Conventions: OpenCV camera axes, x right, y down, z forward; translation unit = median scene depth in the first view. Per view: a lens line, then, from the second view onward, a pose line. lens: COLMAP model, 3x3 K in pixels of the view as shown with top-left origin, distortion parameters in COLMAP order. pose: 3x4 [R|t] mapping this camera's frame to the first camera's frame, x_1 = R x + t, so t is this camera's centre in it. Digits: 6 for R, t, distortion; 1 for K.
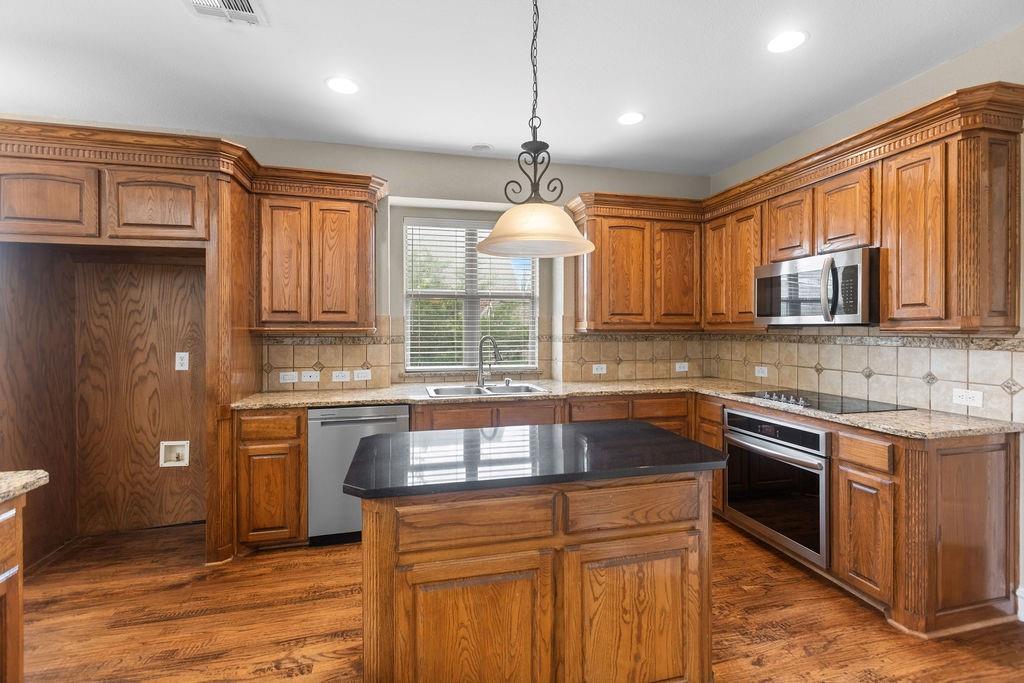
lens RADIAL K [[460.4, 0, 513.4], [0, 460.4, 330.7], [0, 0, 1]] dist [-0.001307, -0.000217]
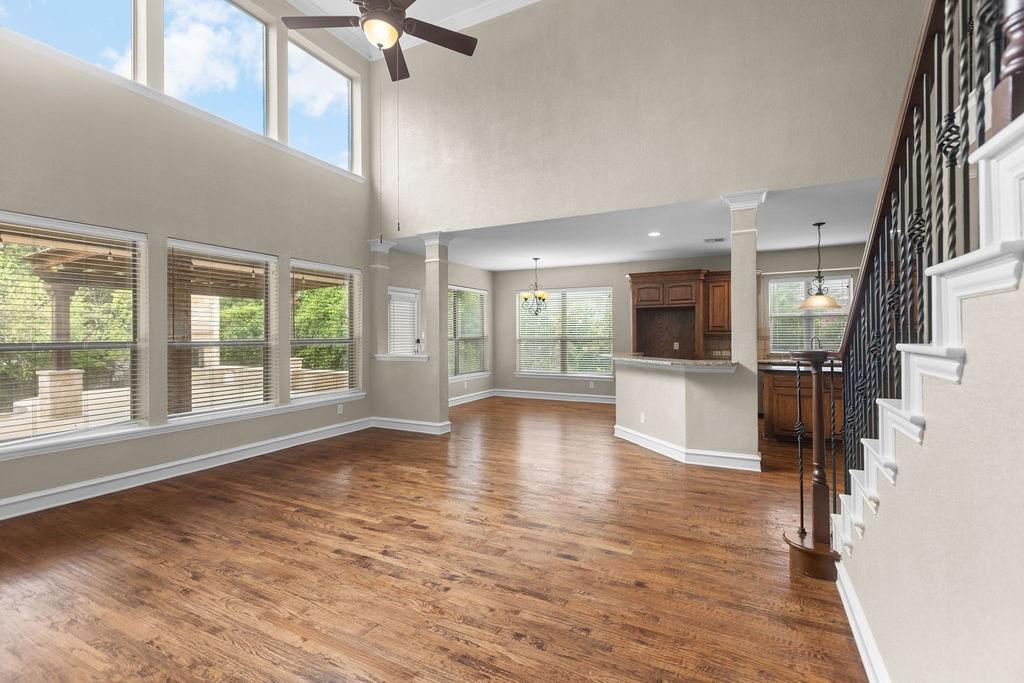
lens RADIAL K [[460.4, 0, 506.2], [0, 460.4, 336.0], [0, 0, 1]] dist [-0.001307, -0.000217]
pose [[0.746182, 0.000334, -0.665742, 0.322443], [0.001749, 0.999995, 0.002462, 0.001708], [0.665739, -0.003002, 0.746178, -1.674908]]
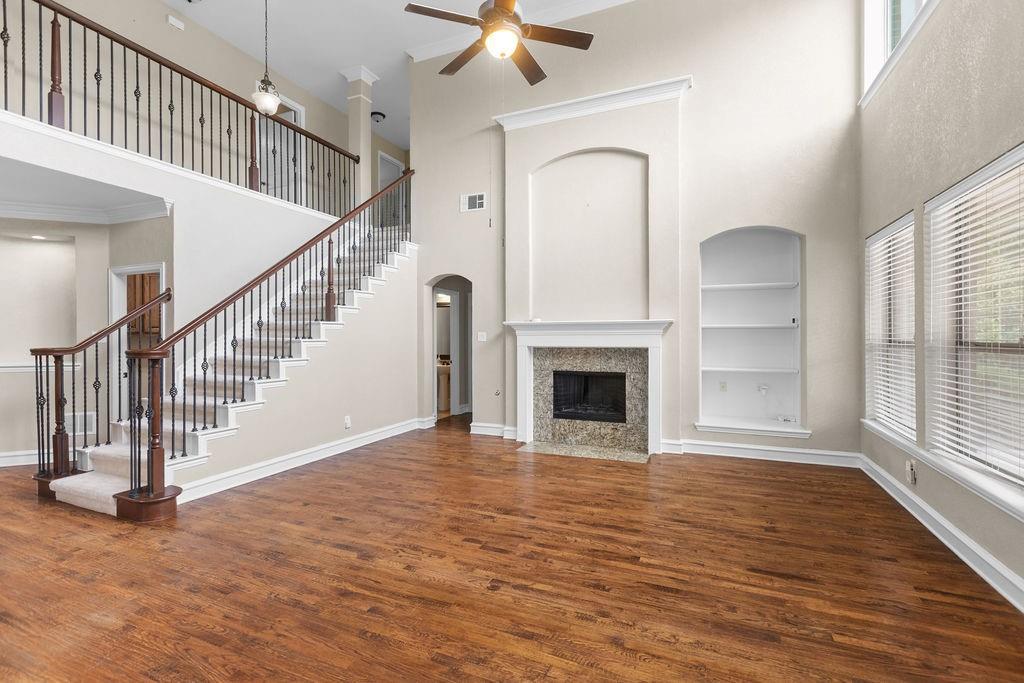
lens RADIAL K [[460.4, 0, 514.0], [0, 460.4, 332.4], [0, 0, 1]] dist [-0.001307, -0.000217]
pose [[-0.798980, 0.007163, 0.601315, -1.197475], [0.004764, 0.999973, -0.005581, -0.000558], [-0.601339, -0.001594, -0.798992, -0.284758]]
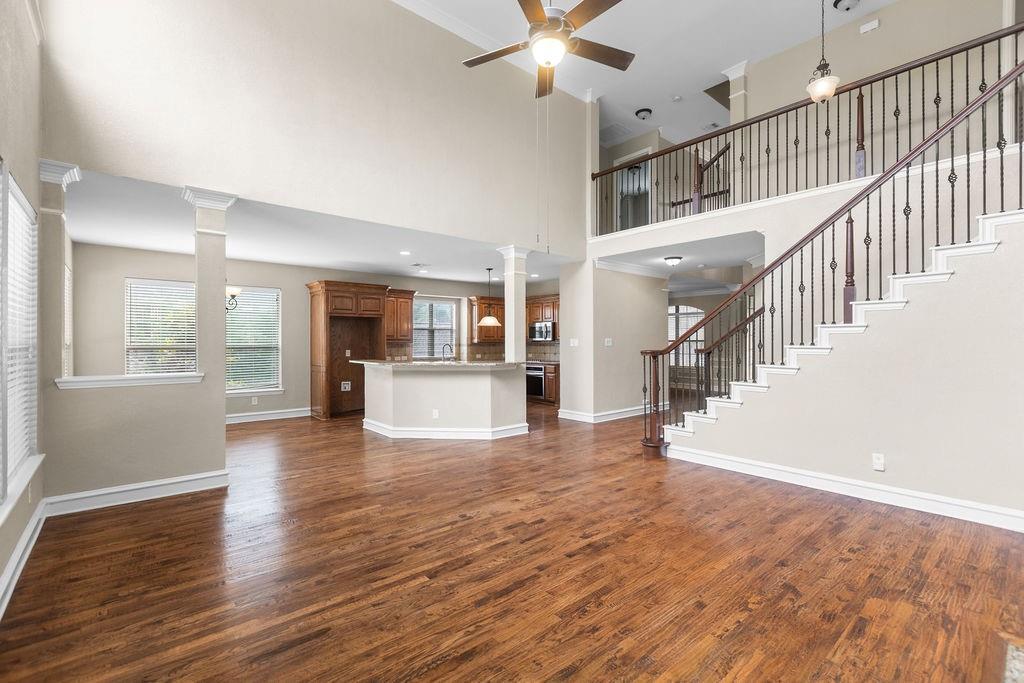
lens RADIAL K [[460.4, 0, 511.4], [0, 460.4, 343.6], [0, 0, 1]] dist [-0.001307, -0.000217]
pose [[0.898930, -0.000799, 0.438091, -1.082956], [-0.000155, 0.999998, 0.002141, 0.001988], [-0.438092, -0.001993, 0.898928, -2.006713]]
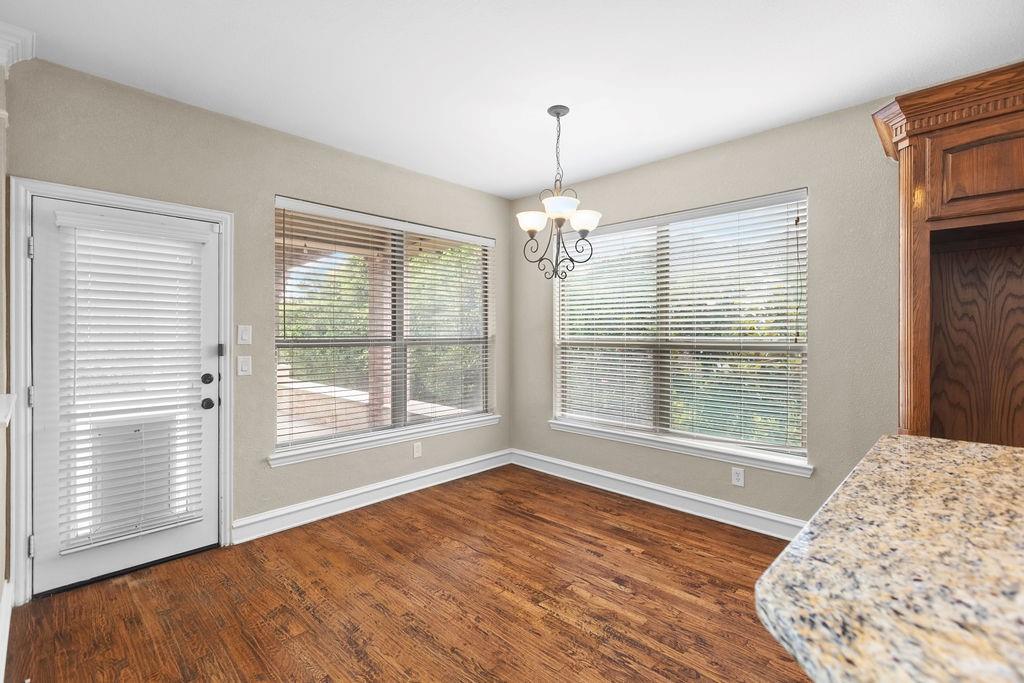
lens RADIAL K [[460.4, 0, 509.1], [0, 460.4, 336.0], [0, 0, 1]] dist [-0.001307, -0.000217]
pose [[0.521065, 0.008223, -0.853478, -0.619151], [-0.003635, 0.999966, 0.007415, -0.002342], [0.853509, -0.000761, 0.521077, -0.090836]]
